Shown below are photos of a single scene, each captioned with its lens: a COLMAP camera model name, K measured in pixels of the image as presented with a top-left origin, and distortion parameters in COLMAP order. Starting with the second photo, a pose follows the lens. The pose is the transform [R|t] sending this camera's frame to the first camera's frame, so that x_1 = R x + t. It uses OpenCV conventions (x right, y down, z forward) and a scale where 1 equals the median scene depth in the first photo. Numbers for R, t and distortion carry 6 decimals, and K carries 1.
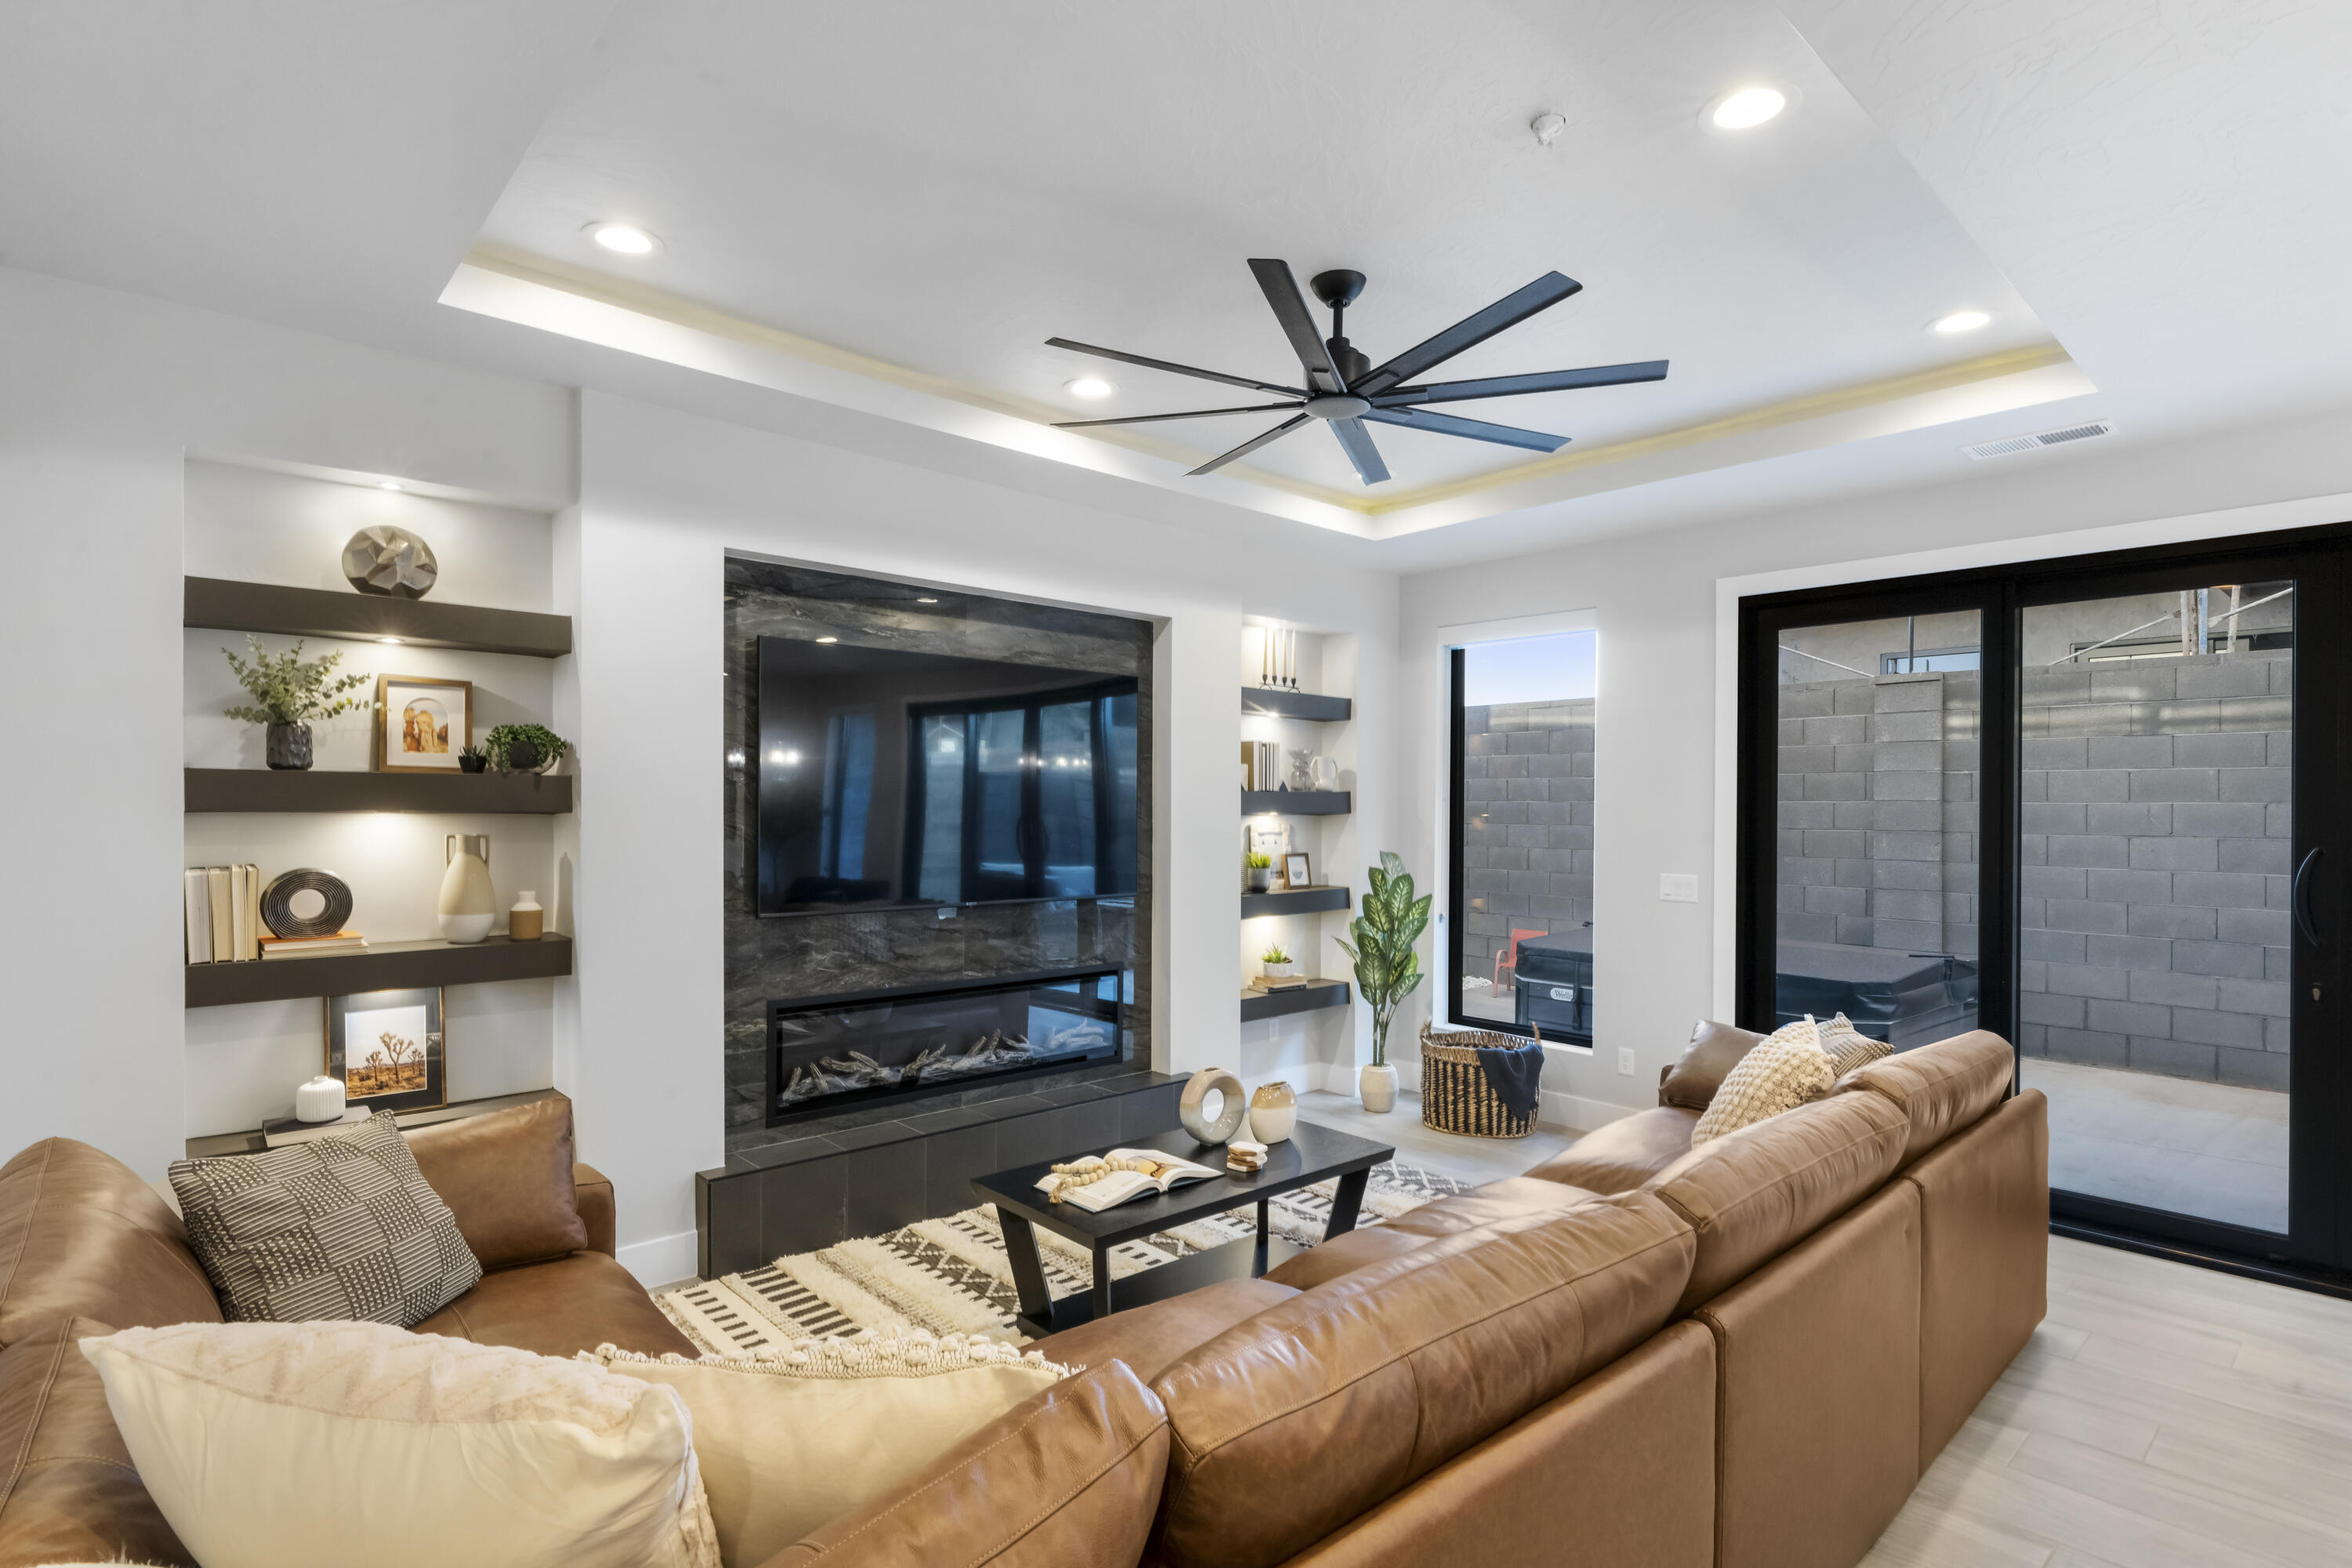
lens RADIAL K [[1135.7, 0, 1187.1], [0, 1135.7, 801.6], [0, 0, 1]] dist [-0.001010, -0.000102]
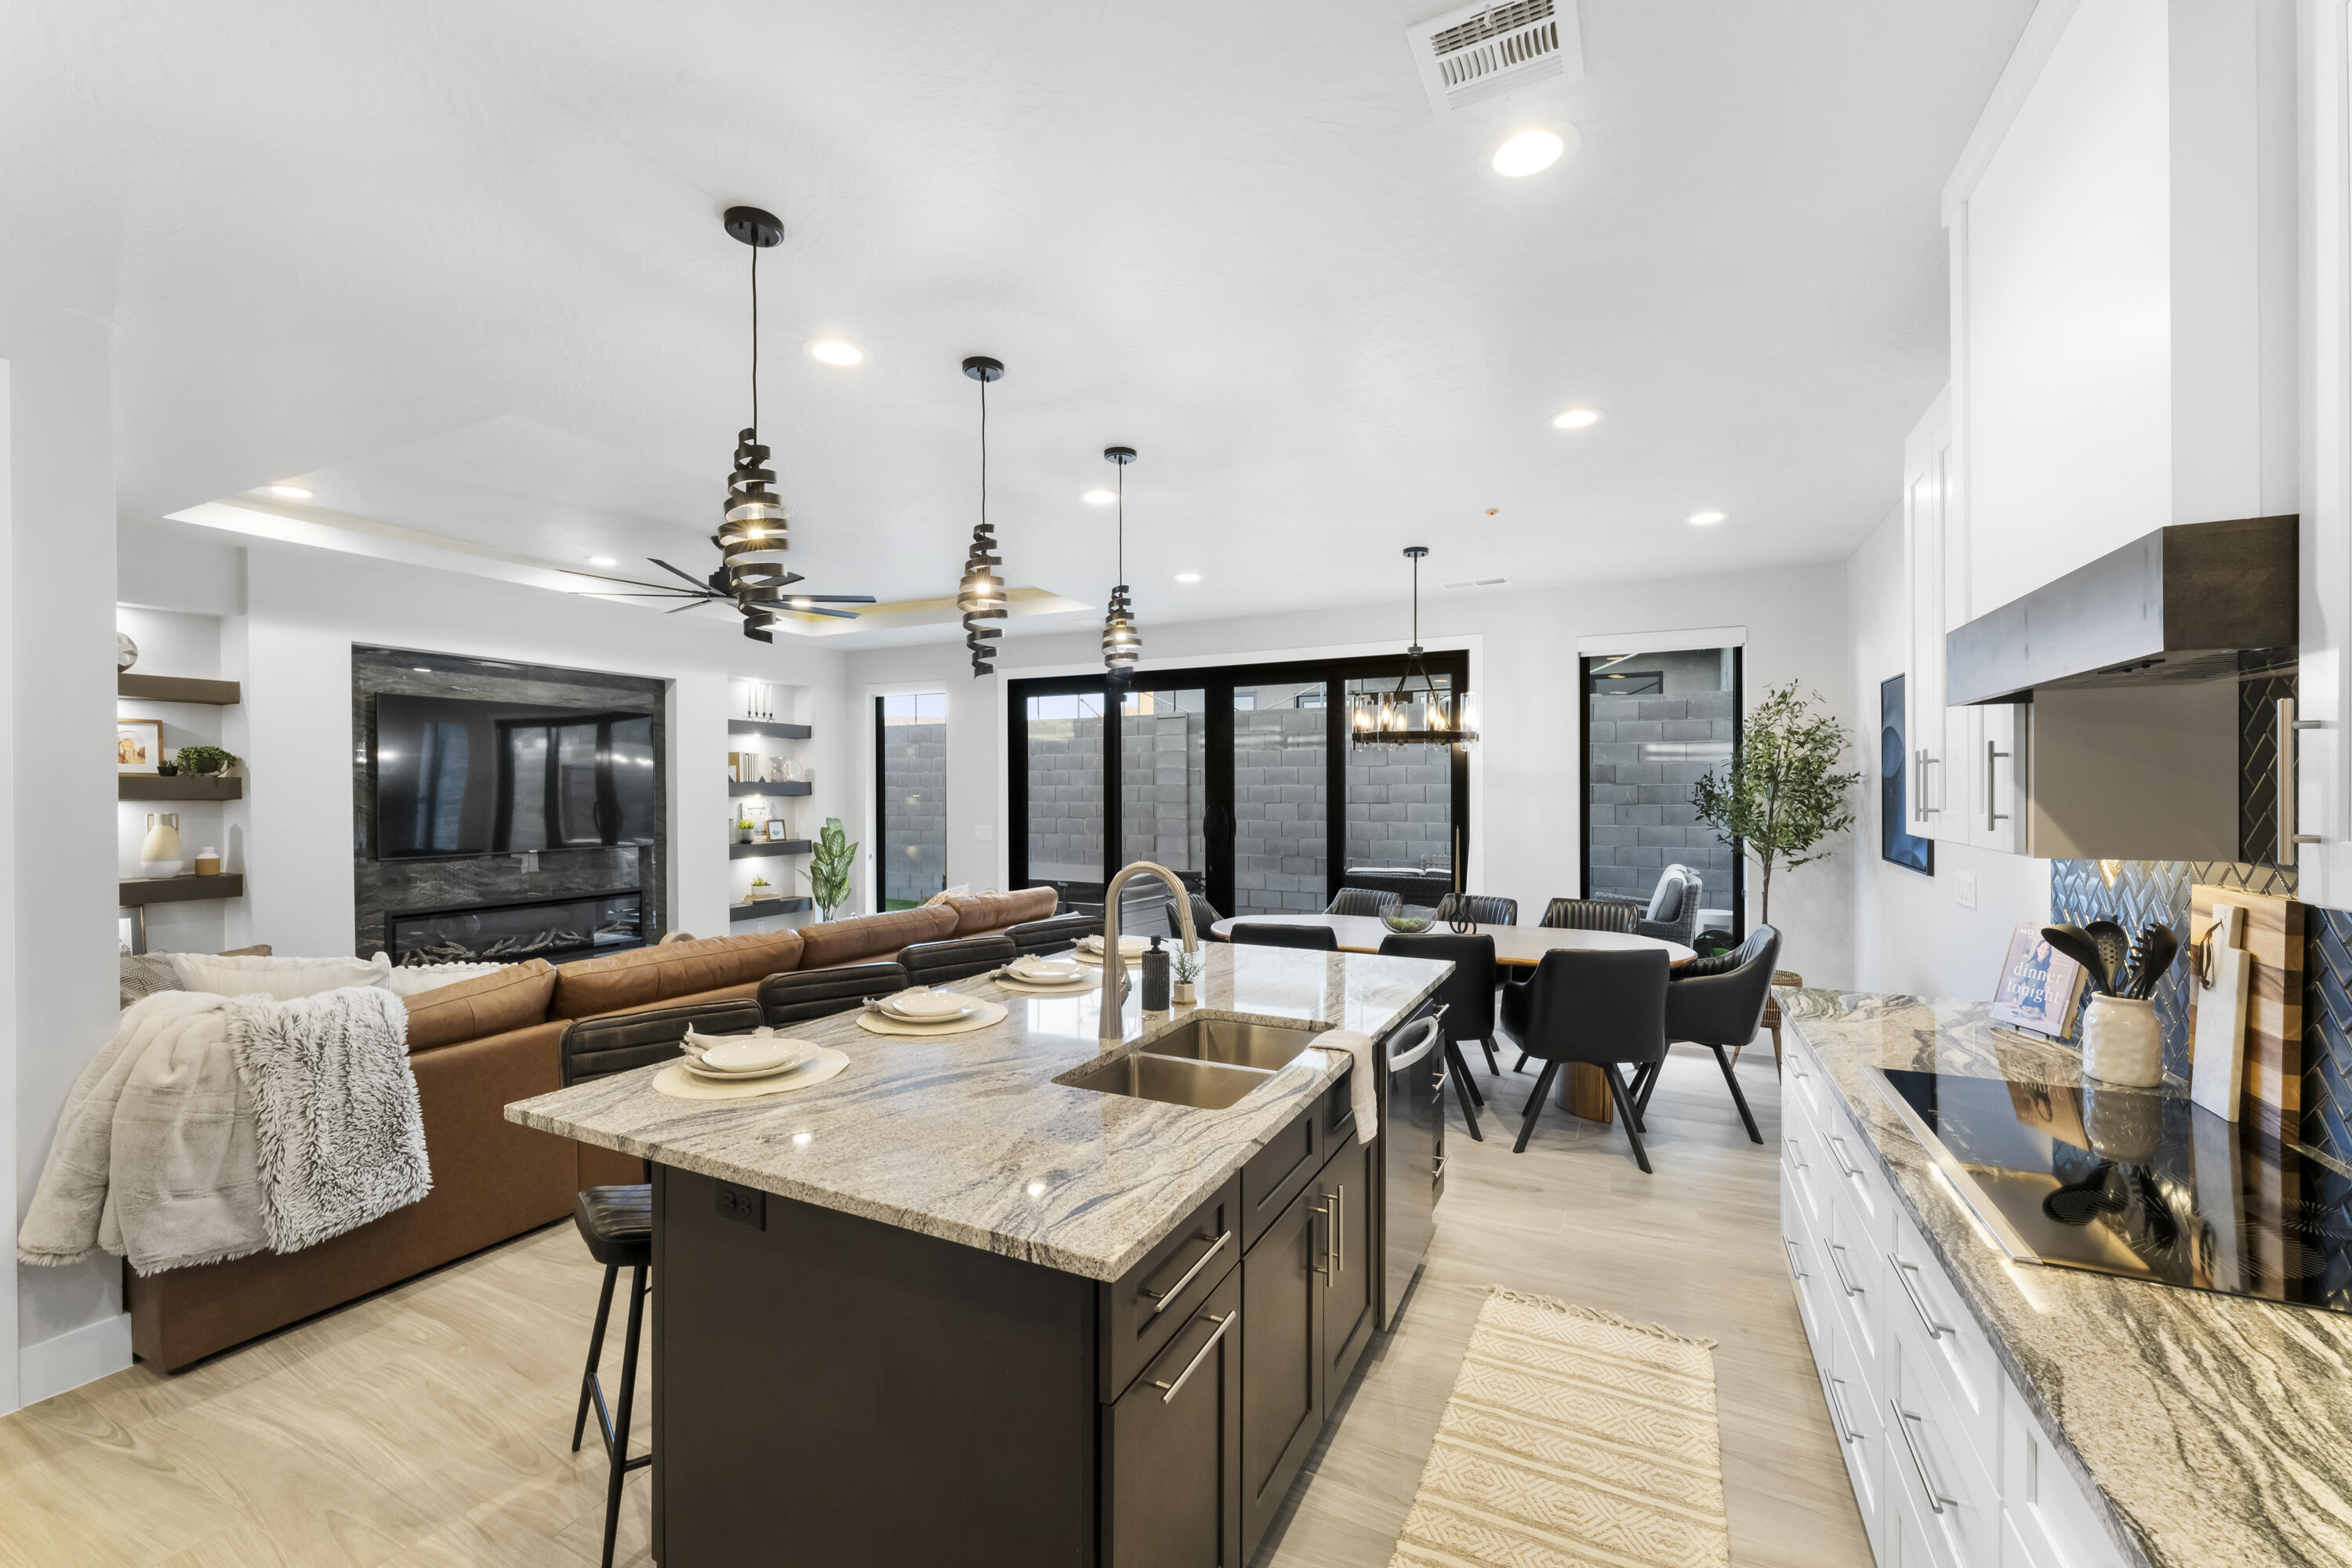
lens RADIAL K [[948.0, 0, 1185.8], [0, 948.0, 791.2], [0, 0, 1]] dist [-0.003078, 0.000193]
pose [[0.931018, -0.007710, 0.364892, 0.154042], [0.005060, 0.999953, 0.008216, -0.004122], [-0.364938, -0.005803, 0.931014, -0.505962]]
